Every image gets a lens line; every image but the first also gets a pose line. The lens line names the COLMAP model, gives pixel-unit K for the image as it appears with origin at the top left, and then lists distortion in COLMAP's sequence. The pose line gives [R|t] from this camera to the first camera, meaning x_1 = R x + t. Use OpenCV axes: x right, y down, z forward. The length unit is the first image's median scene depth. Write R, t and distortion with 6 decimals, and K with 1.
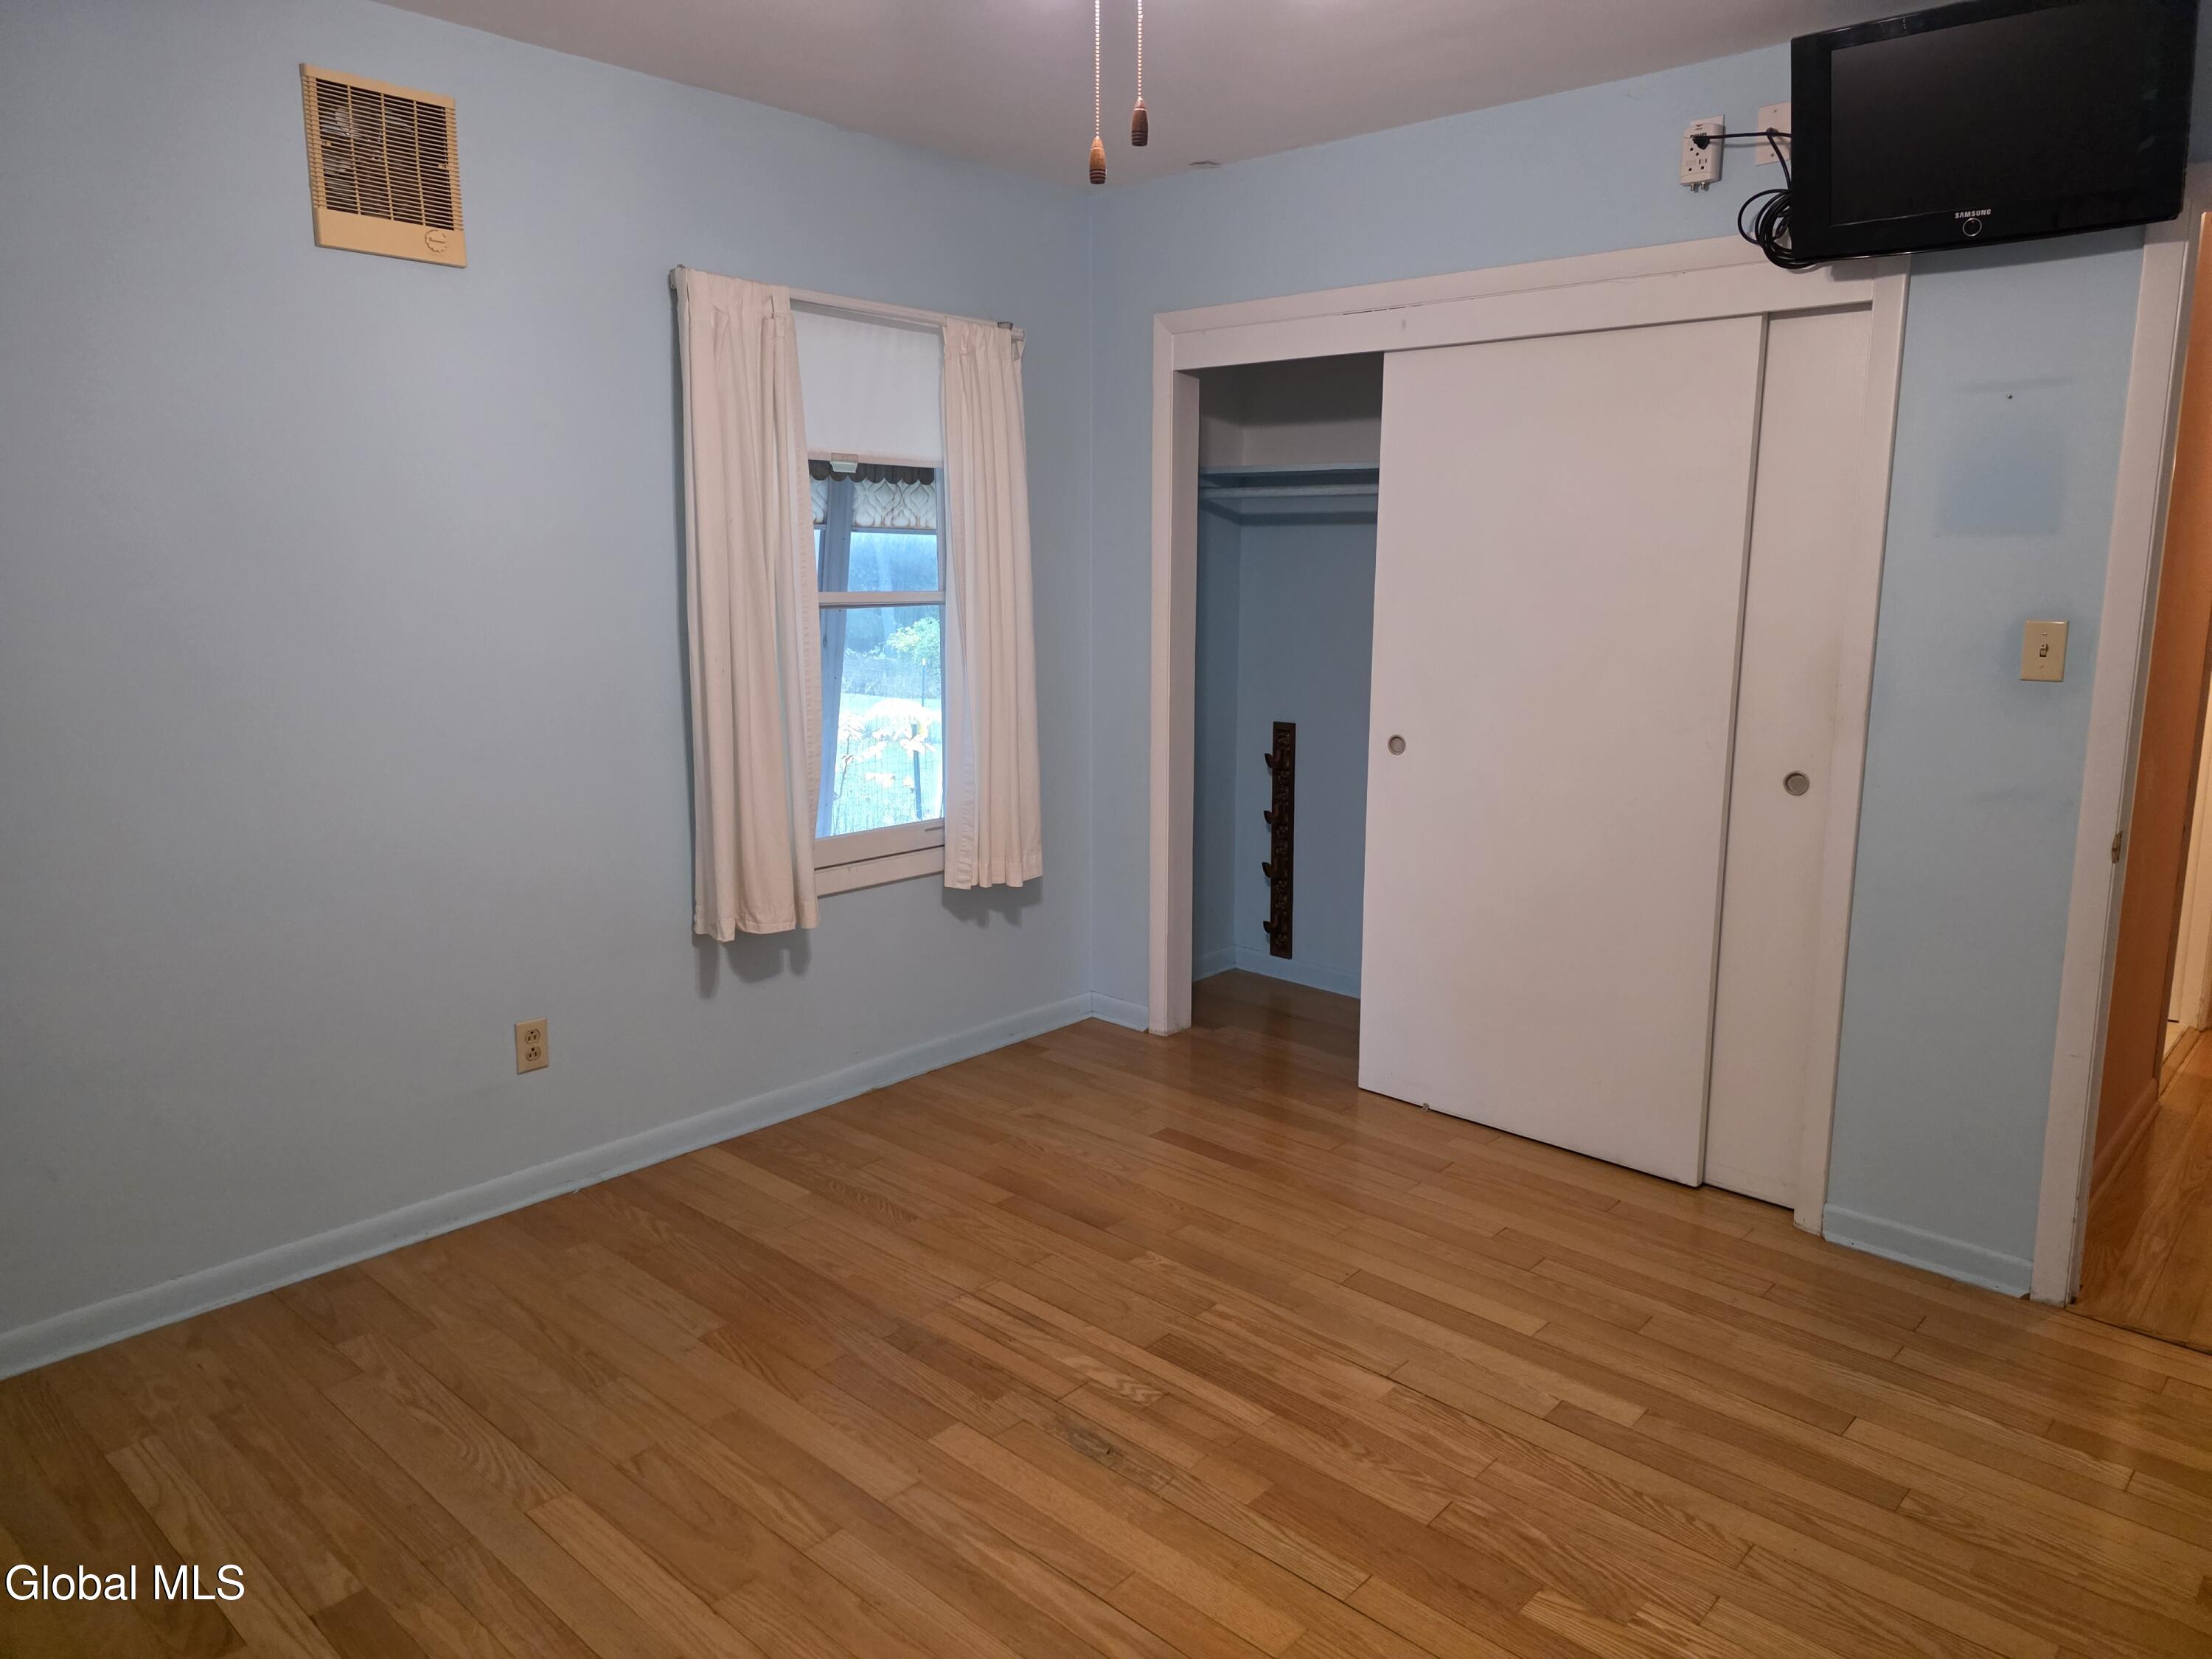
lens RADIAL K [[1502.8, 0, 1105.3], [0, 1502.8, 814.4], [0, 0, 1]] dist [0.060496, -0.048128]
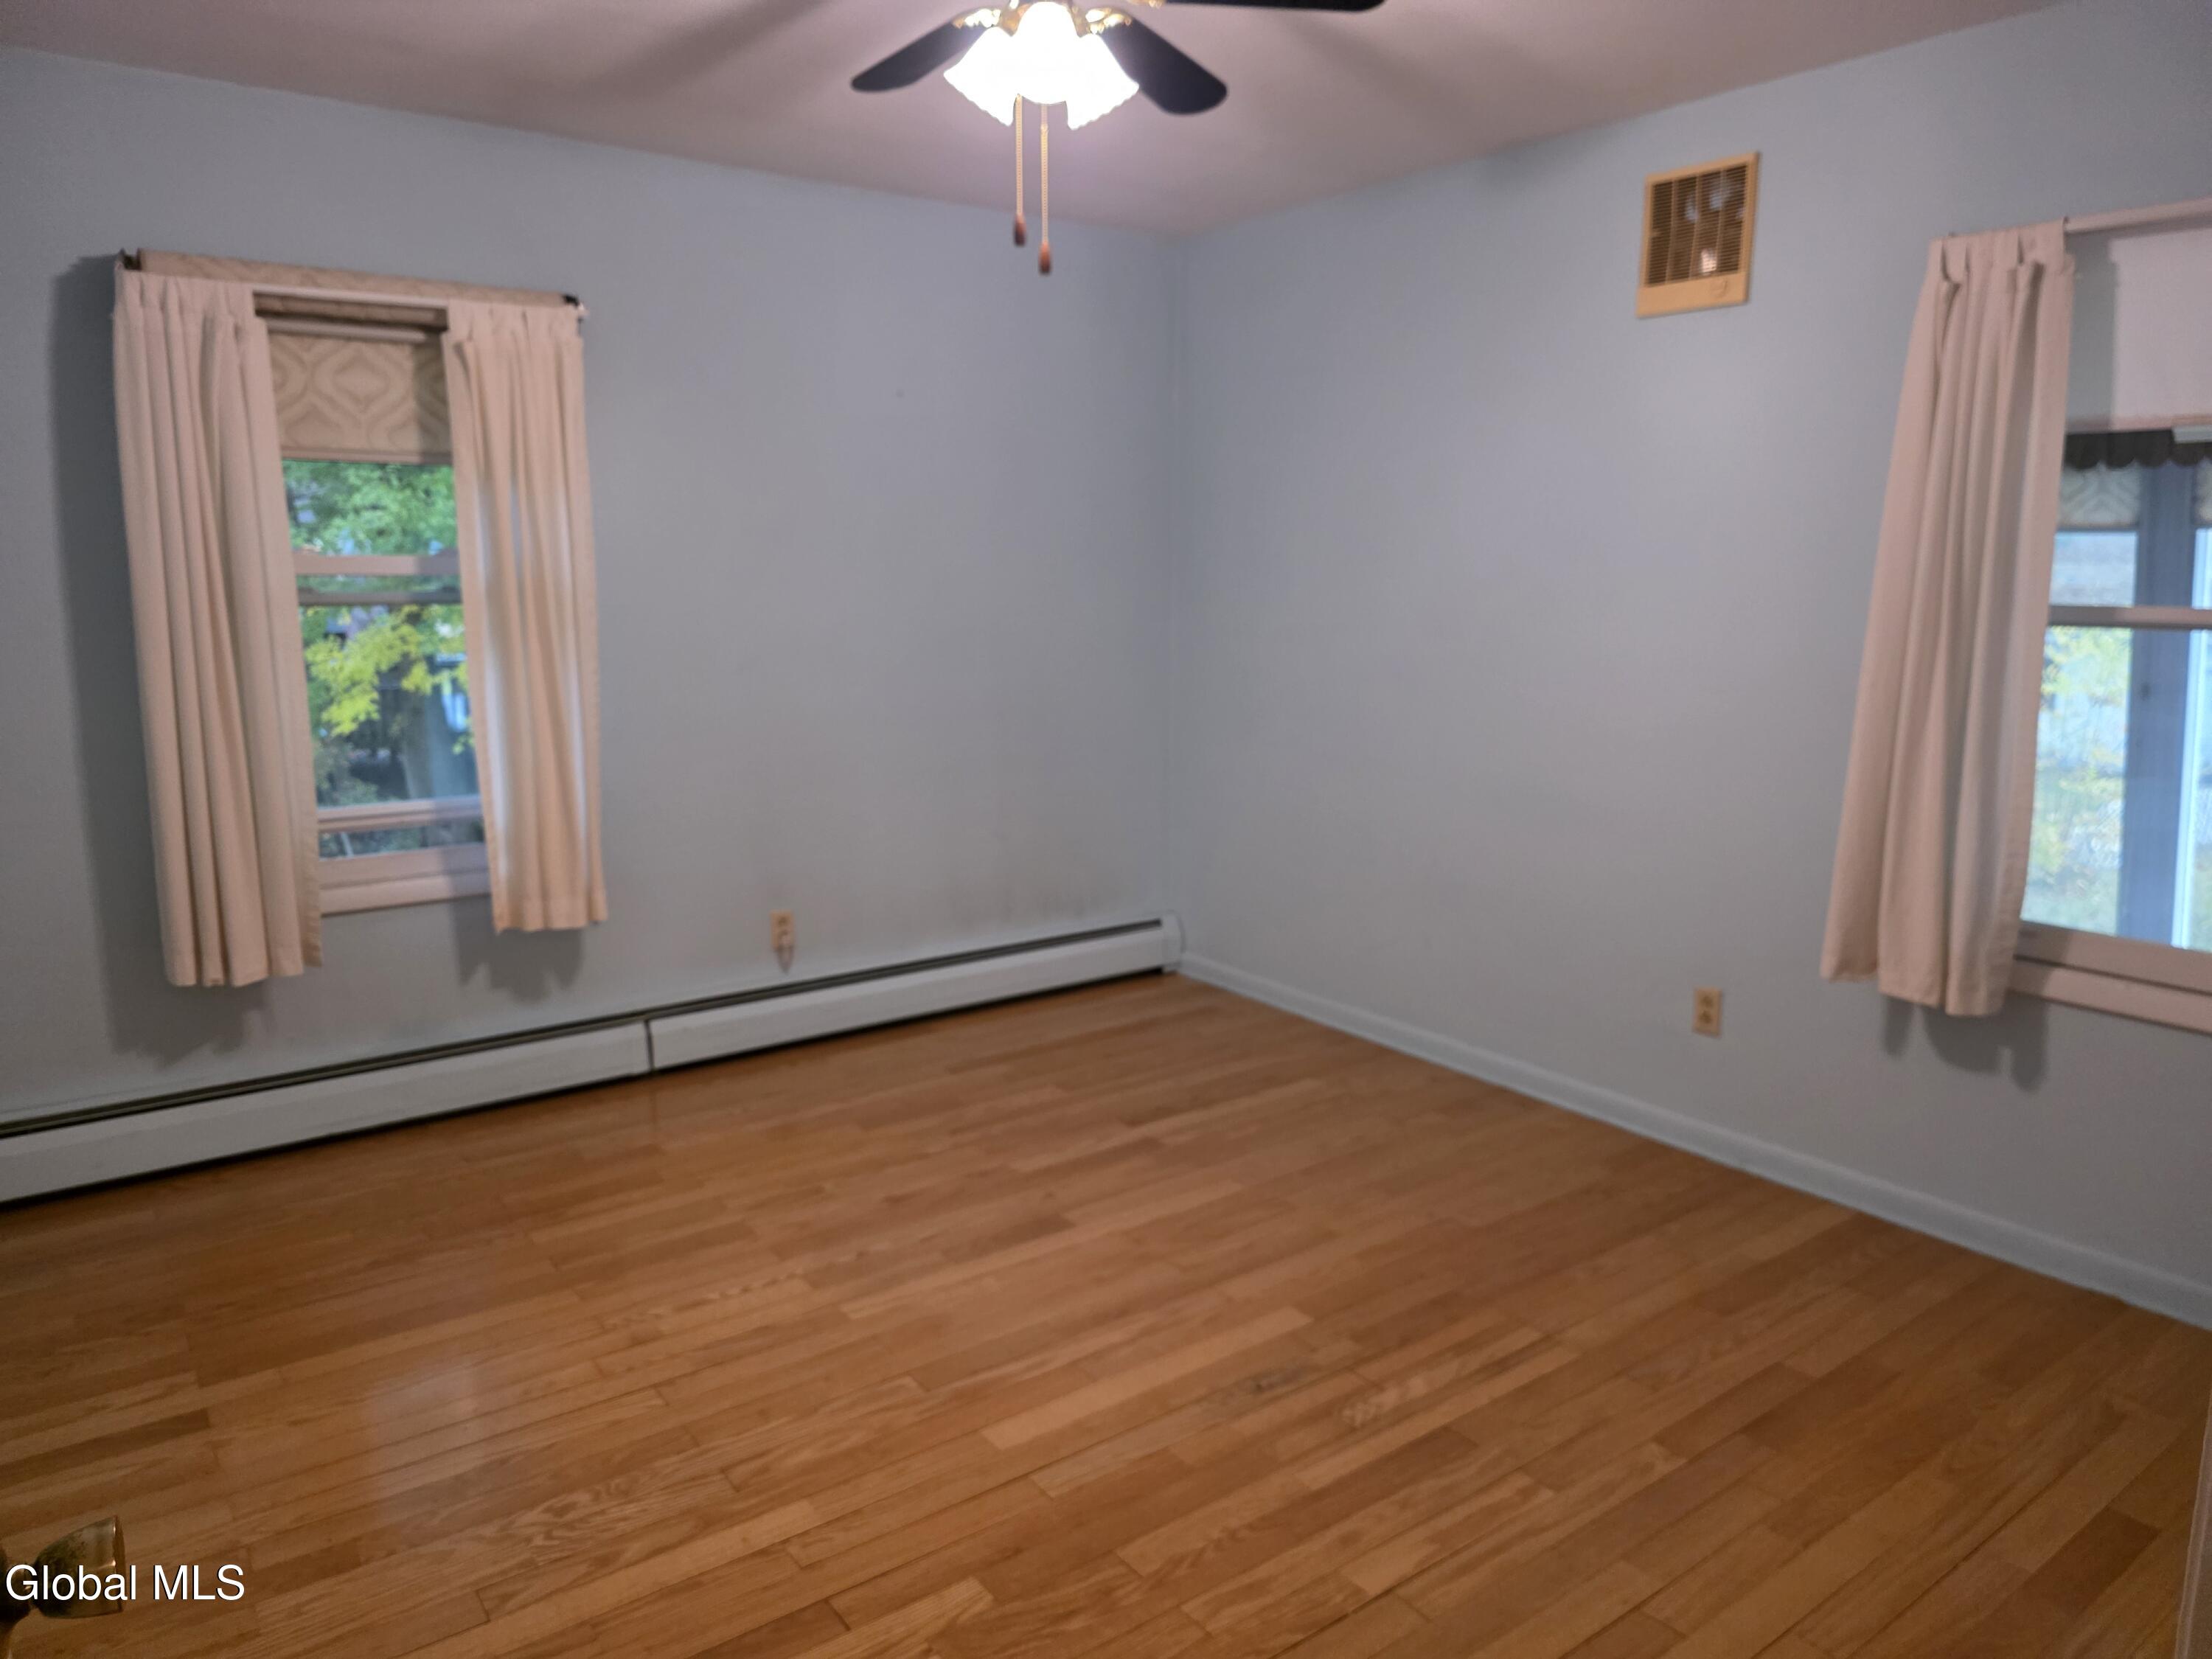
lens RADIAL K [[1502.8, 0, 1105.1], [0, 1502.8, 830.0], [0, 0, 1]] dist [0.060496, -0.048128]
pose [[-0.192641, 0.166422, -0.967054, 0.872247], [-0.176348, 0.963596, 0.200956, -0.136625], [0.965293, 0.209250, -0.156280, 0.858622]]
